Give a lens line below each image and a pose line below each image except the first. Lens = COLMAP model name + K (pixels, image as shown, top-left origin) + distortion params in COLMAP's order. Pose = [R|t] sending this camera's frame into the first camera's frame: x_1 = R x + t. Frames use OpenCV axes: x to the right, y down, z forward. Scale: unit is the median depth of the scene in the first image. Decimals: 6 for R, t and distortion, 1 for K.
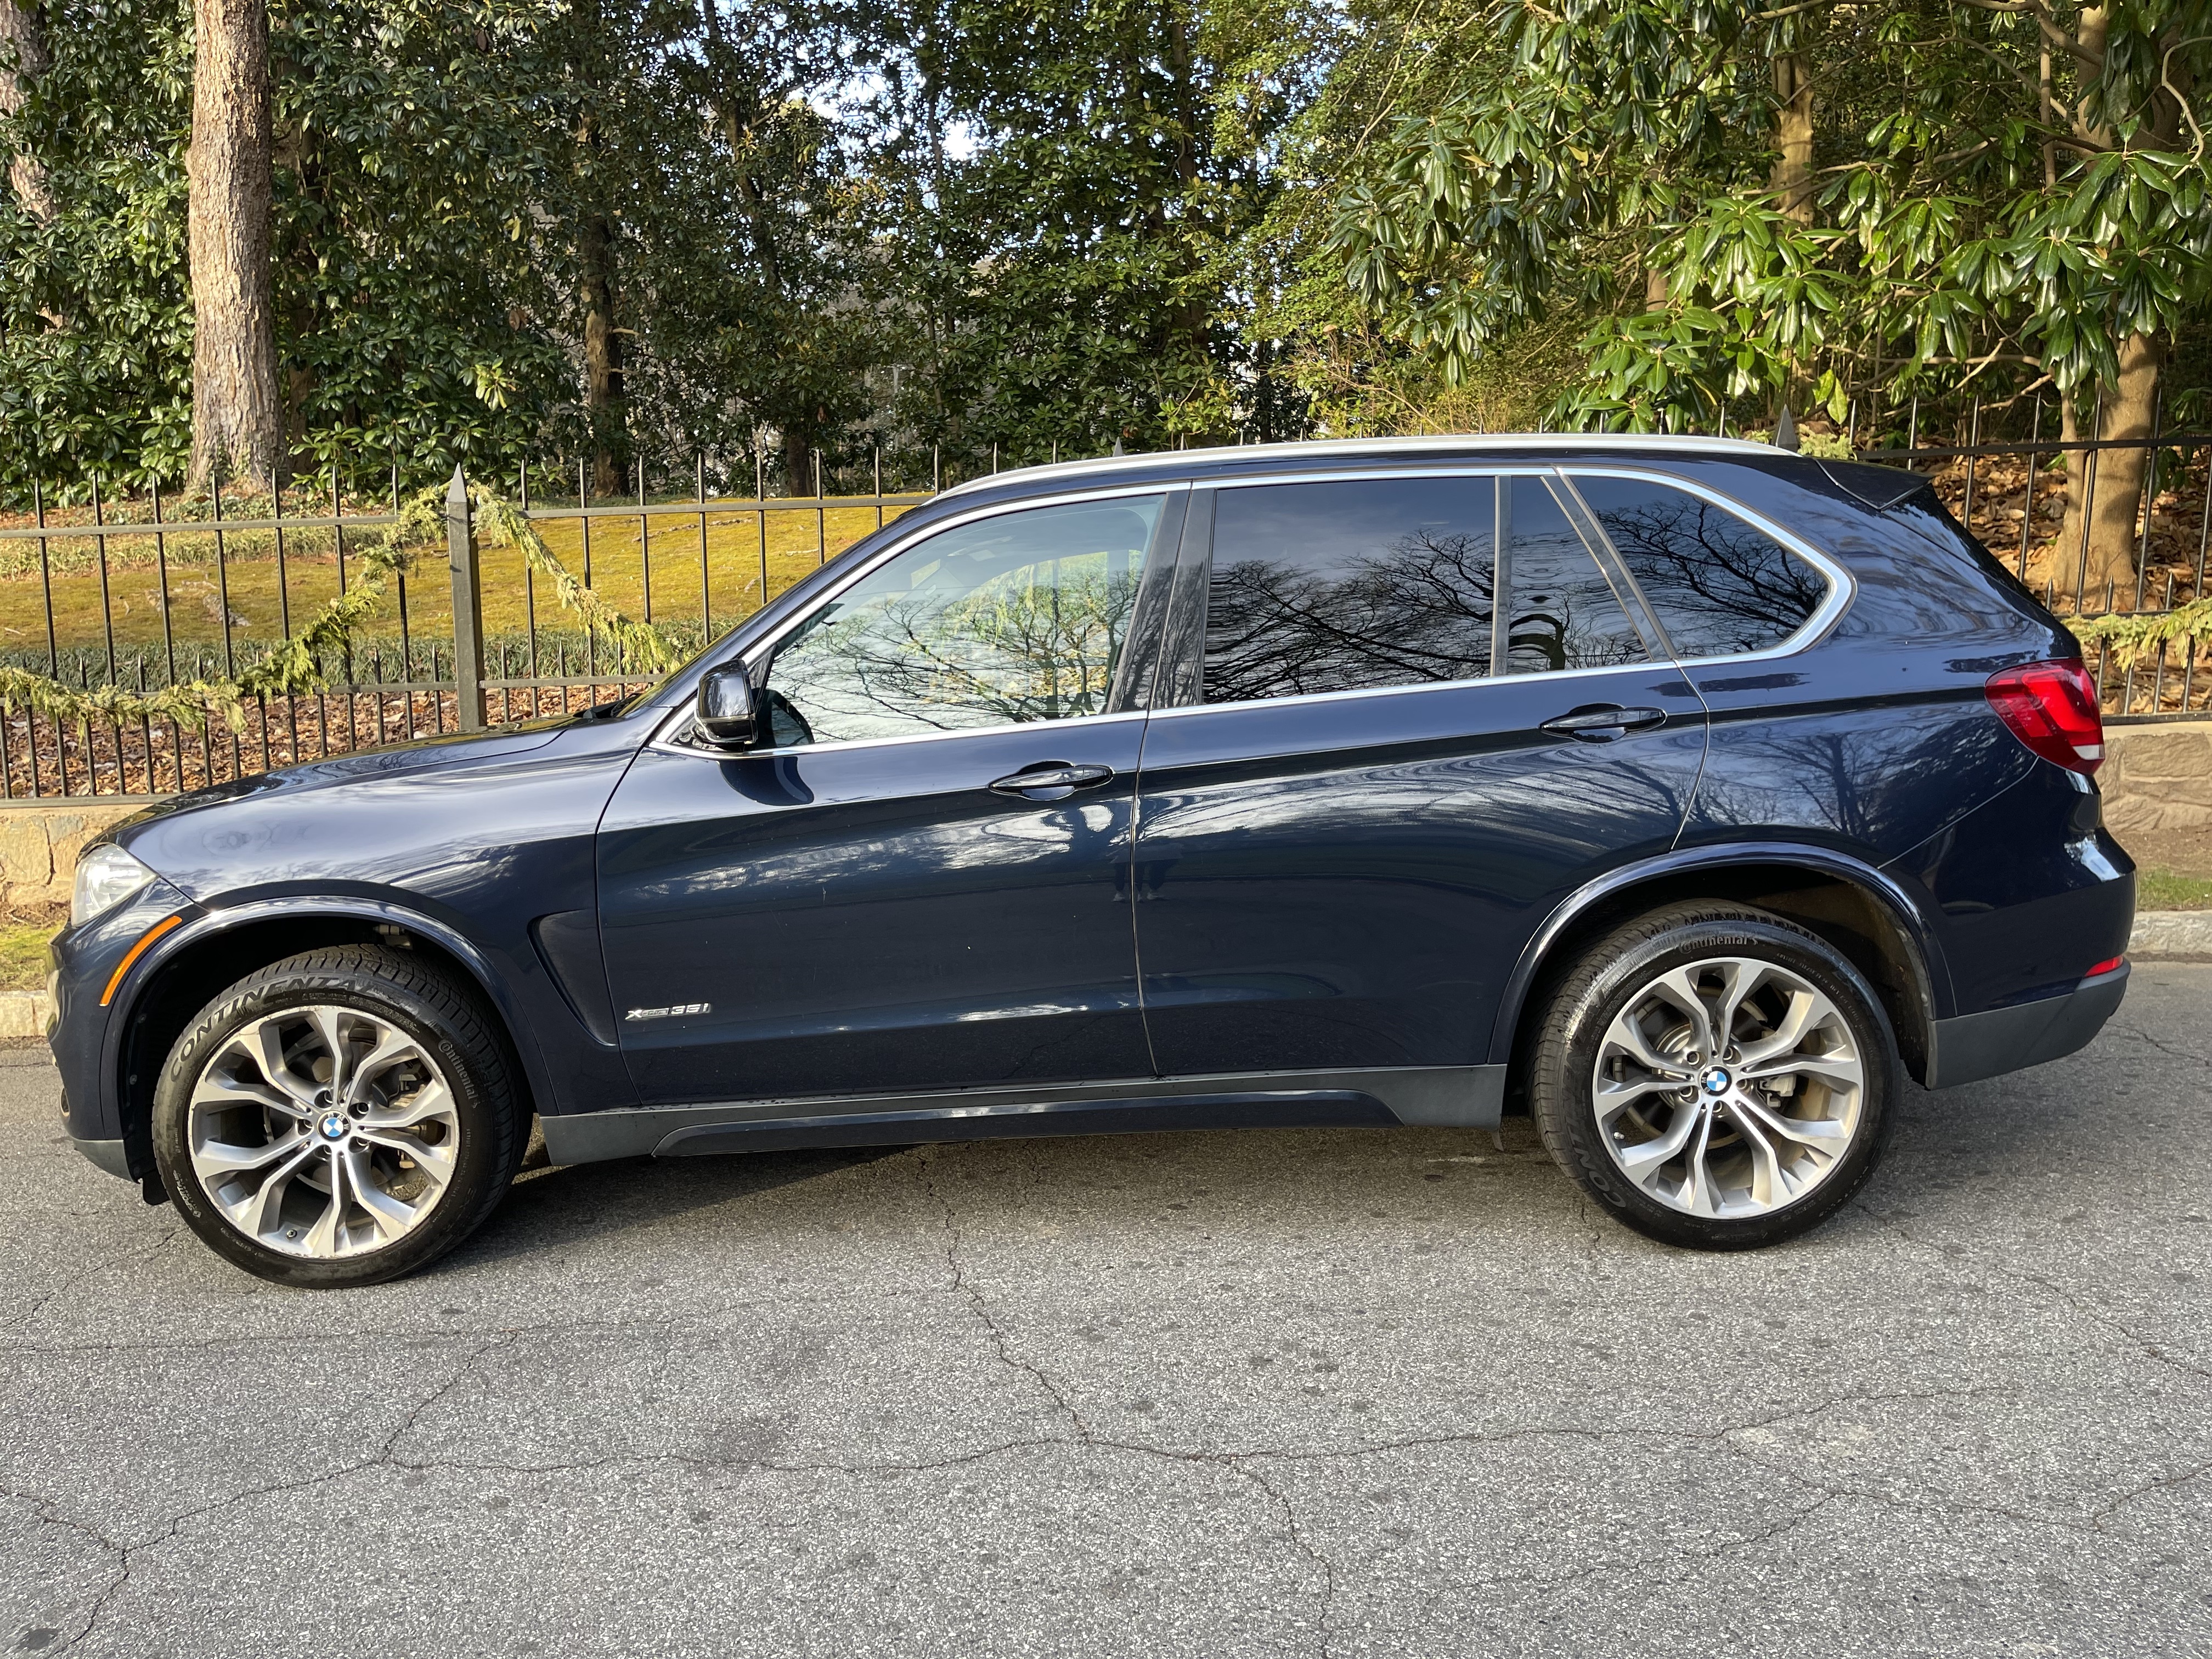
lens RADIAL K [[1604.9, 0, 1106.0], [0, 1604.9, 829.5], [0, 0, 1]] dist [0.060287, -0.050131]
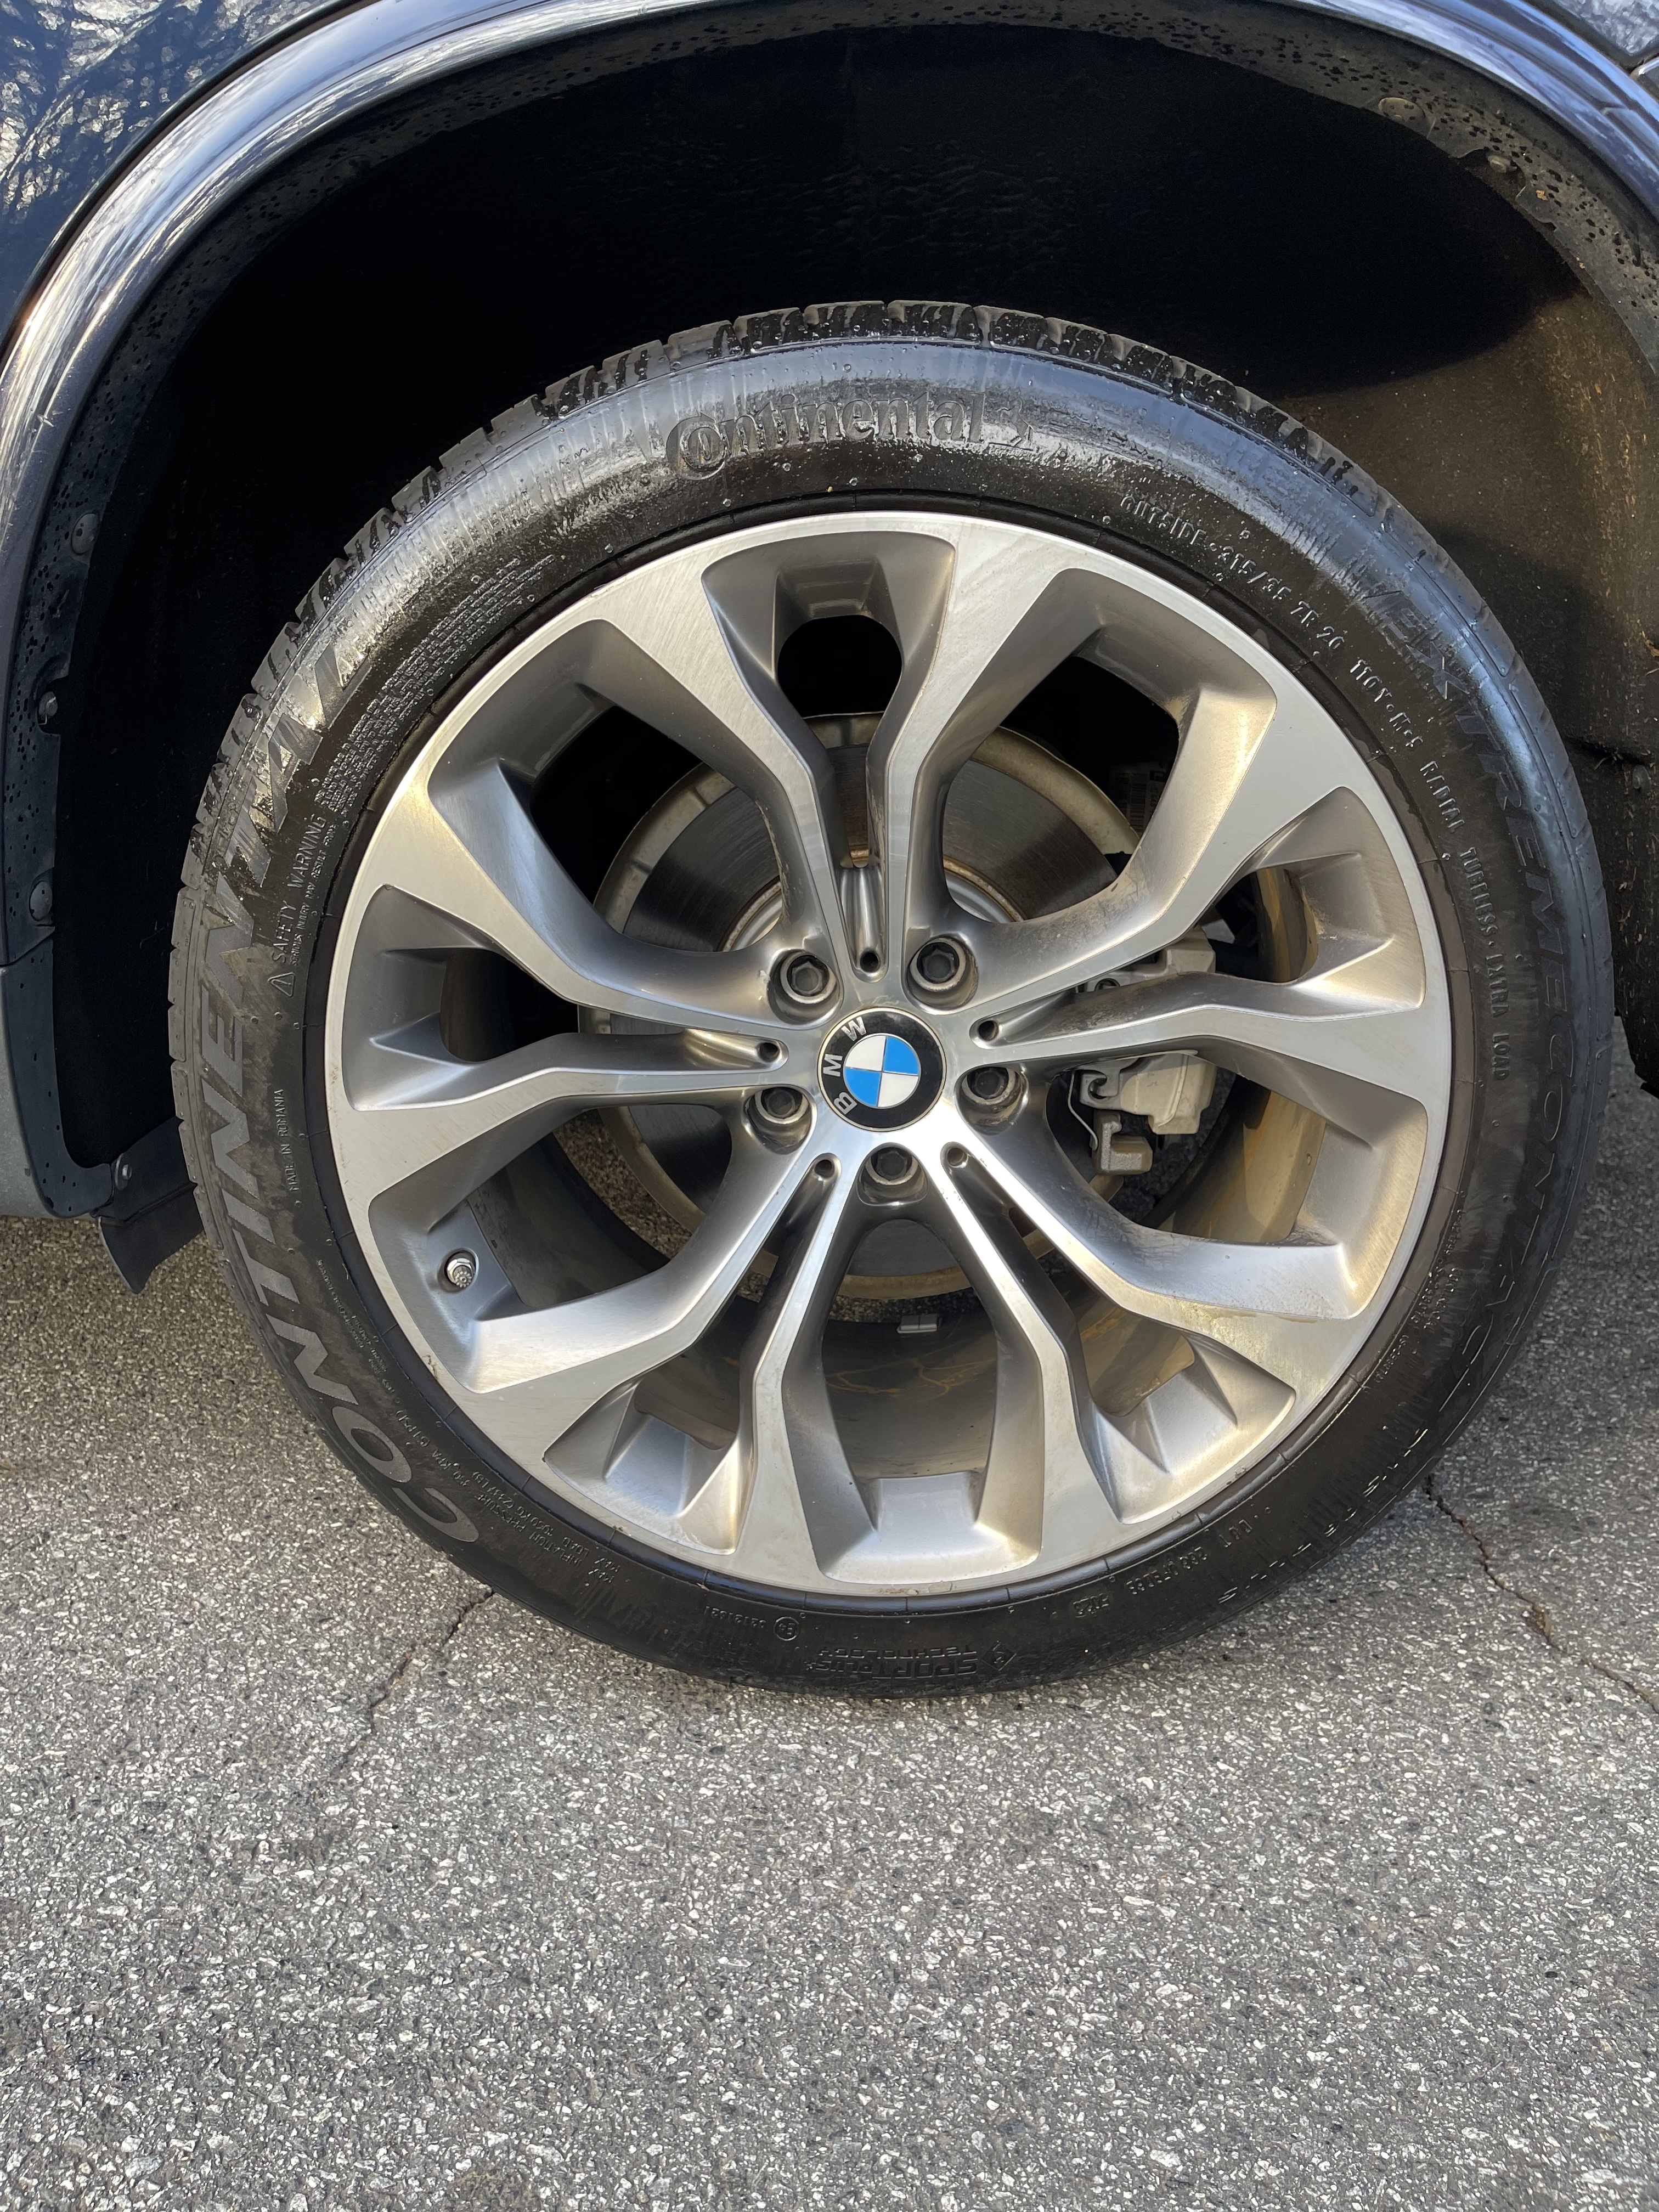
lens RADIAL K [[1604.9, 0, 829.5], [0, 1604.9, 1106.0], [0, 0, 1]] dist [0.060287, -0.050131]
pose [[0.999126, 0.039092, 0.014771, 0.366988], [-0.041279, 0.978302, 0.203028, 0.110893], [-0.006514, -0.203461, 0.979061, 0.757544]]
